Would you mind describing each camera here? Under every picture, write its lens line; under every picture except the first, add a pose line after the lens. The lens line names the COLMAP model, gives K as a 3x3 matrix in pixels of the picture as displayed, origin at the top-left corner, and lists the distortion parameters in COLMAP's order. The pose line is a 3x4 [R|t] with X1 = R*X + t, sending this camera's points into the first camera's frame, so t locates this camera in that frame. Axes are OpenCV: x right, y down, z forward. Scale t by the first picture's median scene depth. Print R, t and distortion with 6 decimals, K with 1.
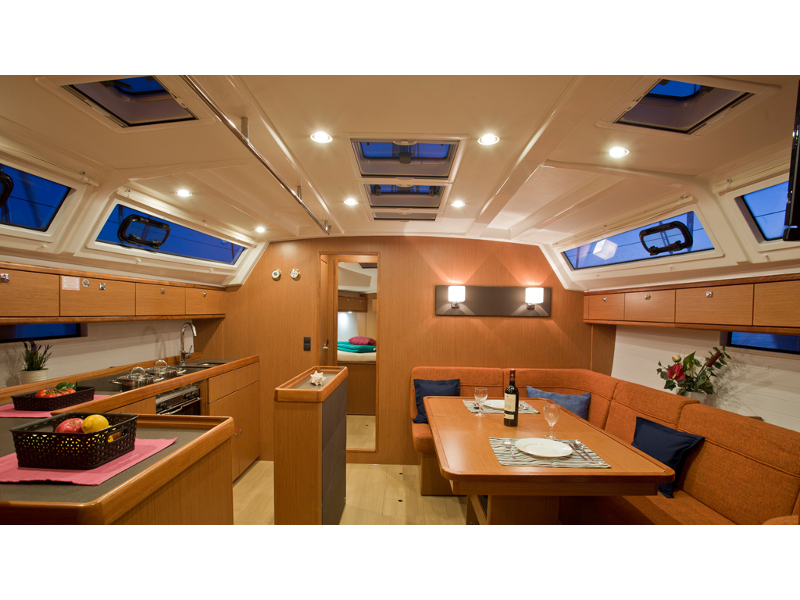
lens RADIAL K [[497.2, 0, 414.0], [0, 497.2, 284.5], [0, 0, 1]] dist [-0.006937, 0.008194]
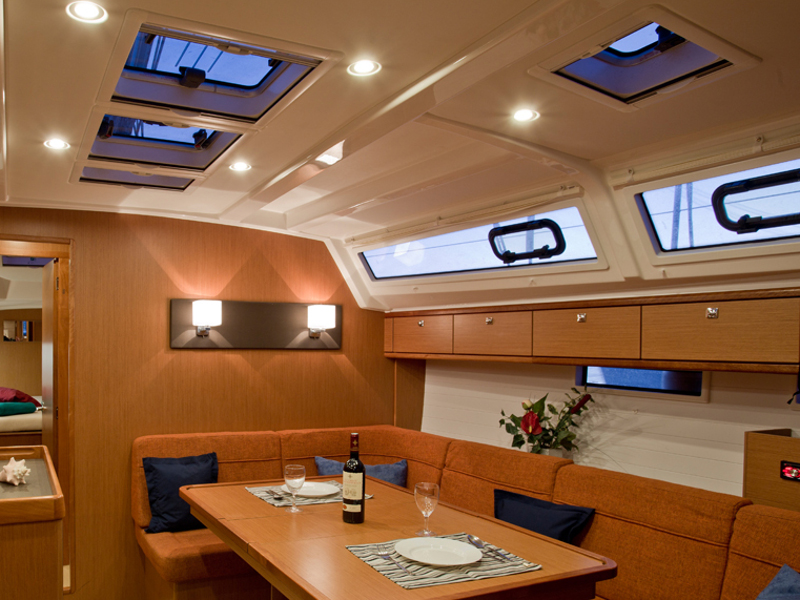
lens RADIAL K [[752.6, 0, 399.7], [0, 752.6, 300.3], [0, 0, 1]] dist [-0.013924, 0.000000]
pose [[0.895719, 0.018911, 0.444217, -0.147215], [-0.020042, 0.999797, -0.002150, 0.000026], [-0.444168, -0.006977, 0.895916, 0.087127]]
